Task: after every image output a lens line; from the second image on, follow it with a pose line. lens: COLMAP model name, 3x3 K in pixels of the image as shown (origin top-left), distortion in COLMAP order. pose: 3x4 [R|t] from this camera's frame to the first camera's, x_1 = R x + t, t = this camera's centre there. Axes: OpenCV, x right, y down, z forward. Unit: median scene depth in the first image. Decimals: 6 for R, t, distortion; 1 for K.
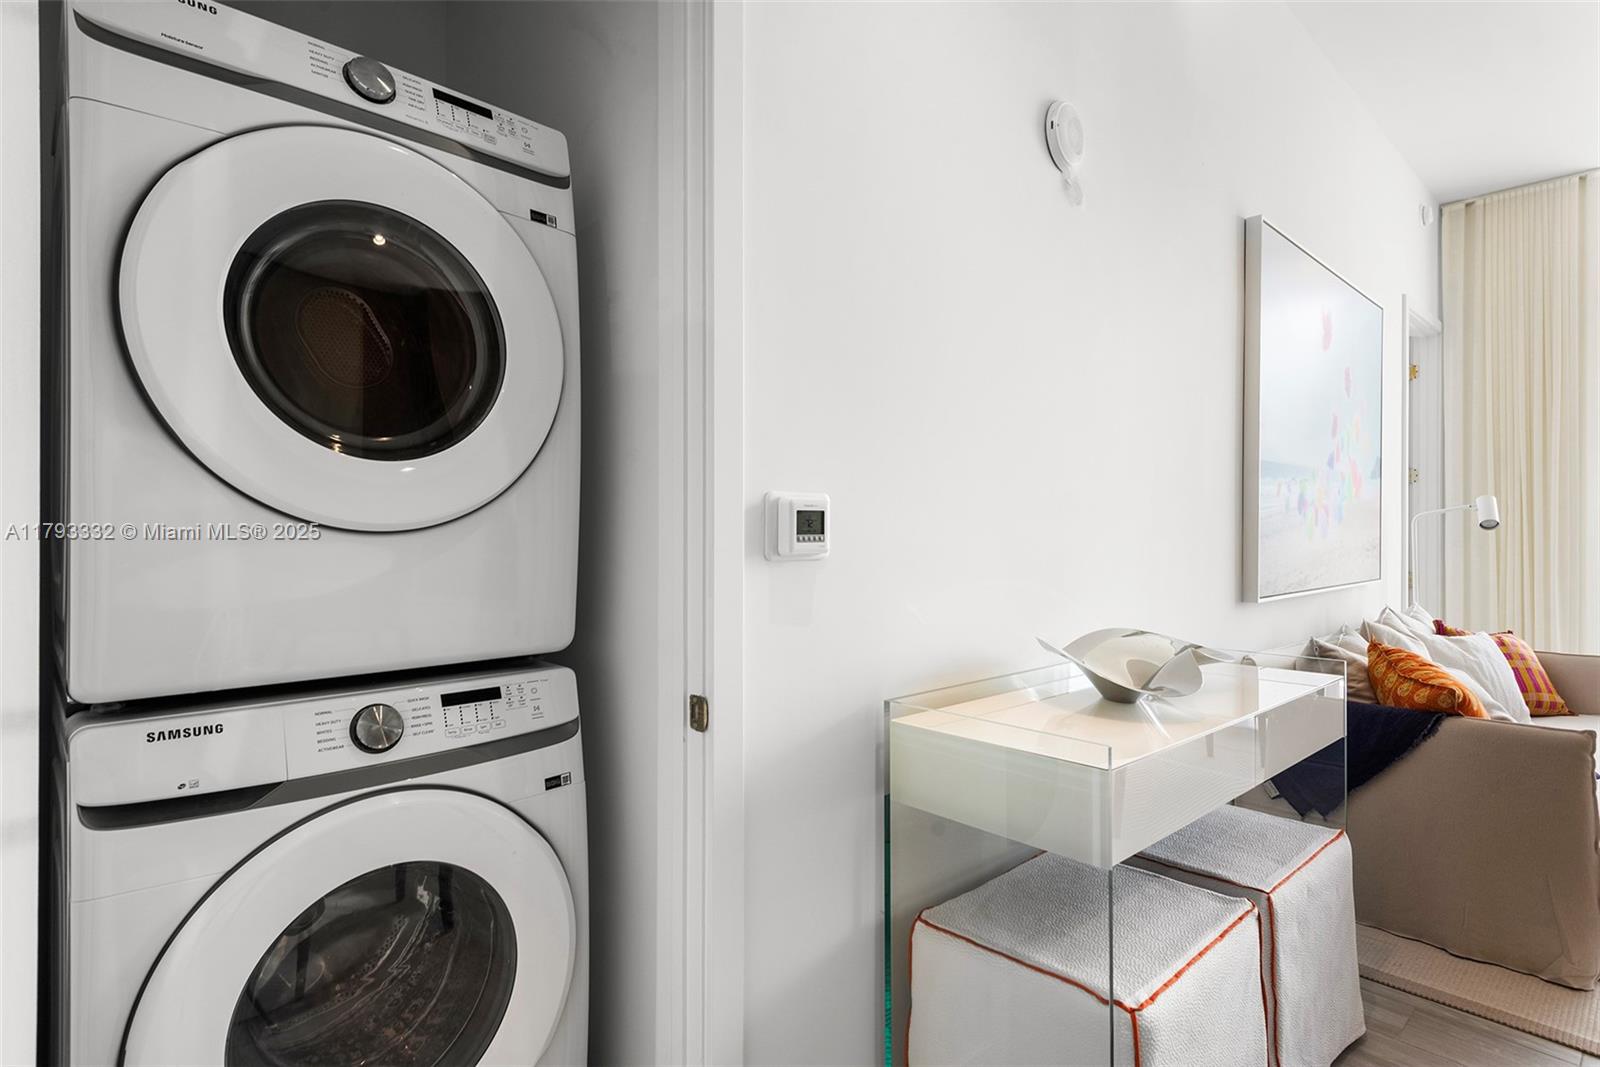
lens RADIAL K [[788.5, 0, 792.2], [0, 788.5, 530.7], [0, 0, 1]] dist [0.001548, -0.000305]
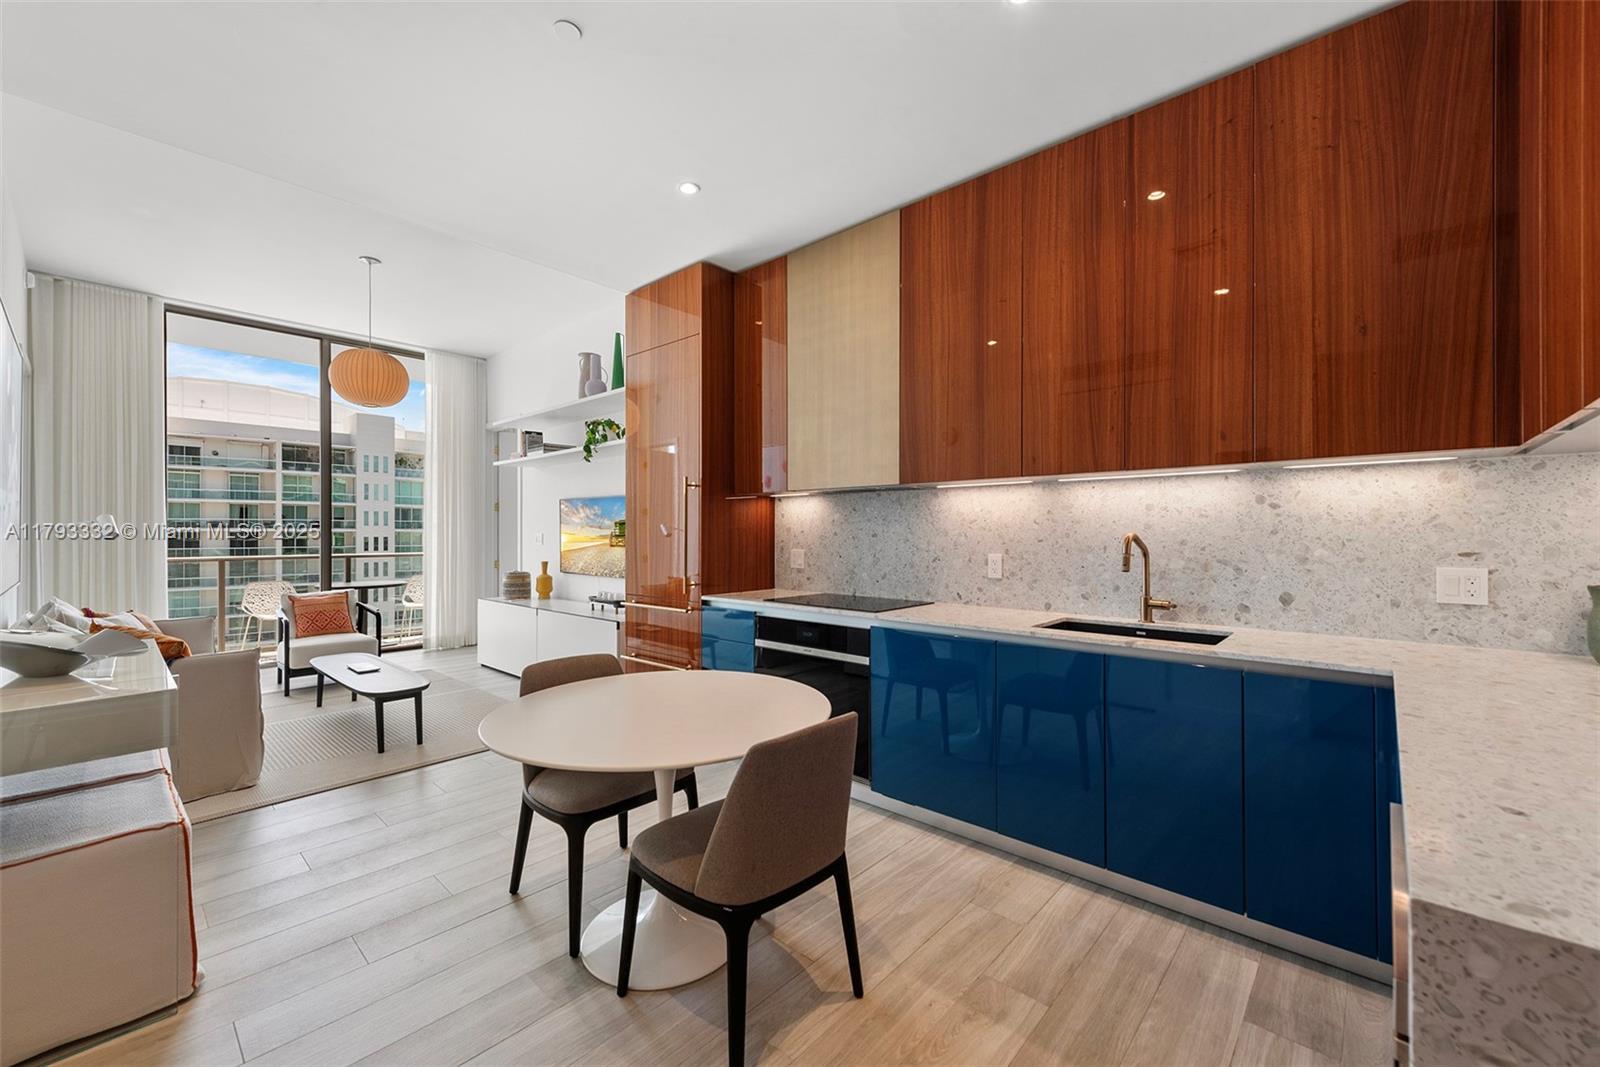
lens RADIAL K [[631.2, 0, 795.2], [0, 631.2, 529.1], [0, 0, 1]] dist [0.013928, -0.000945]
pose [[-0.113101, 0.004972, 0.993571, -0.411156], [0.000486, 0.999988, -0.004949, -0.015598], [-0.993583, -0.000077, -0.113102, -0.074013]]
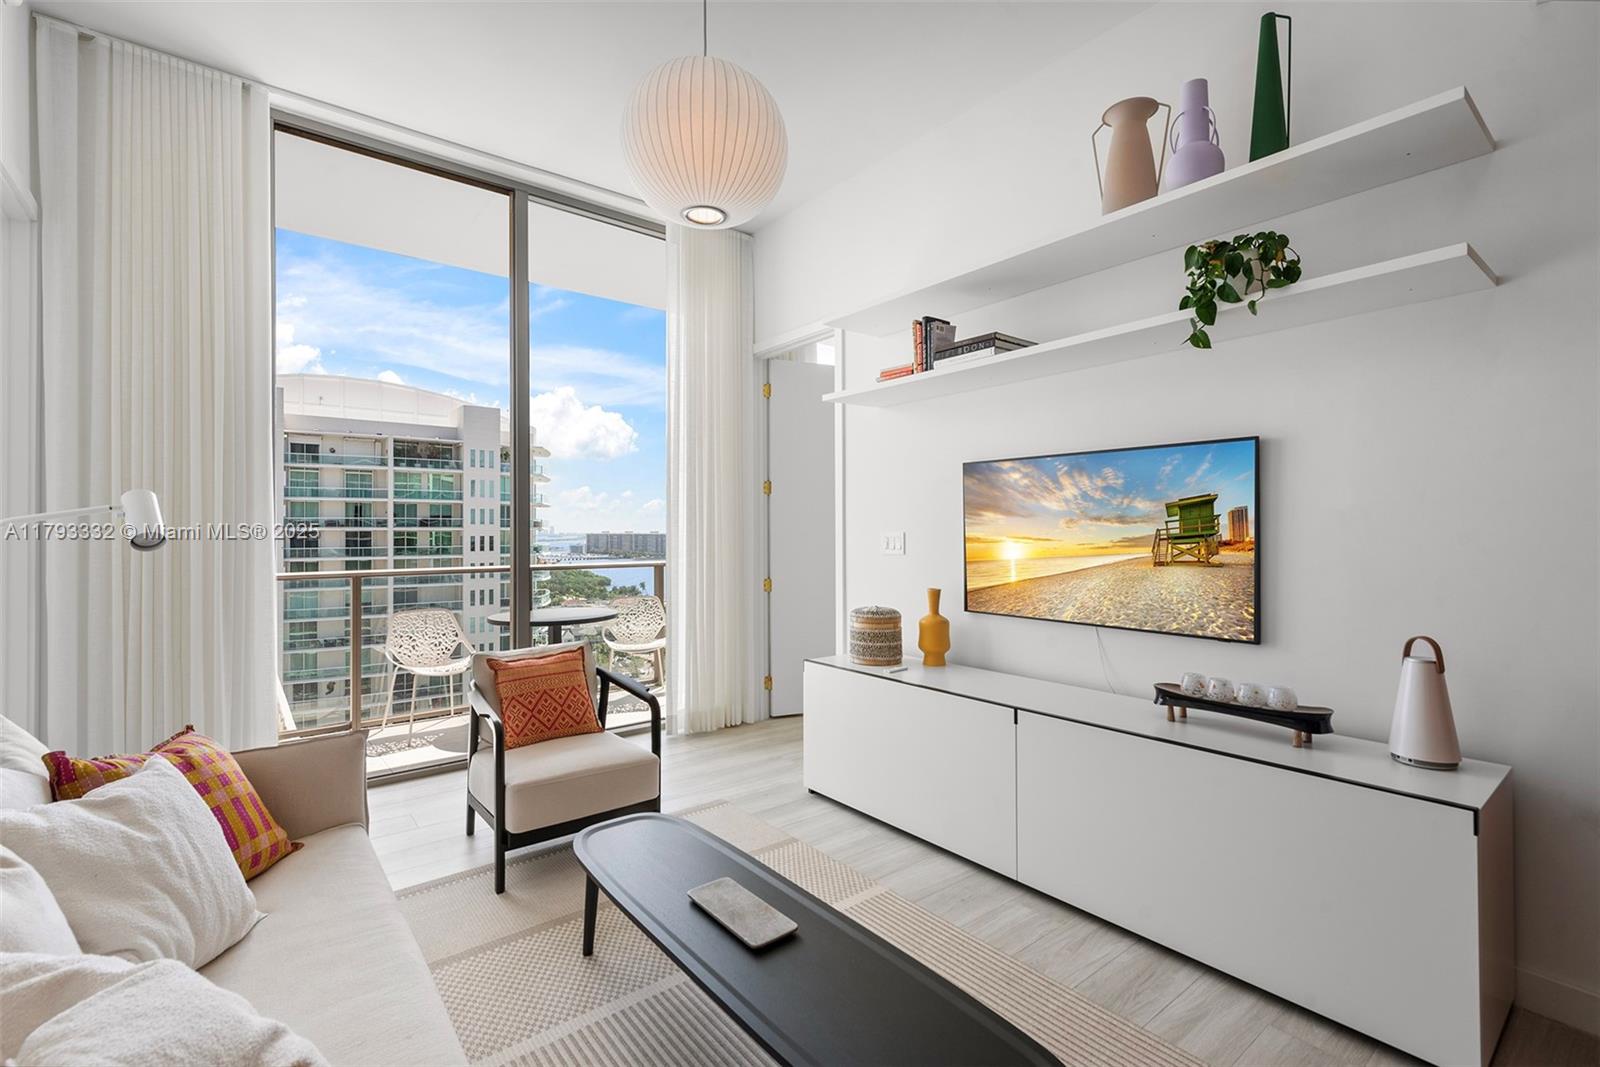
lens RADIAL K [[700.7, 0, 795.4], [0, 700.7, 527.0], [0, 0, 1]] dist [0.012031, -0.001356]
pose [[0.041505, 0.005592, 0.999123, 0.435179], [0.001929, 0.999982, -0.005677, -0.016285], [-0.999136, 0.002163, 0.041494, 0.568361]]
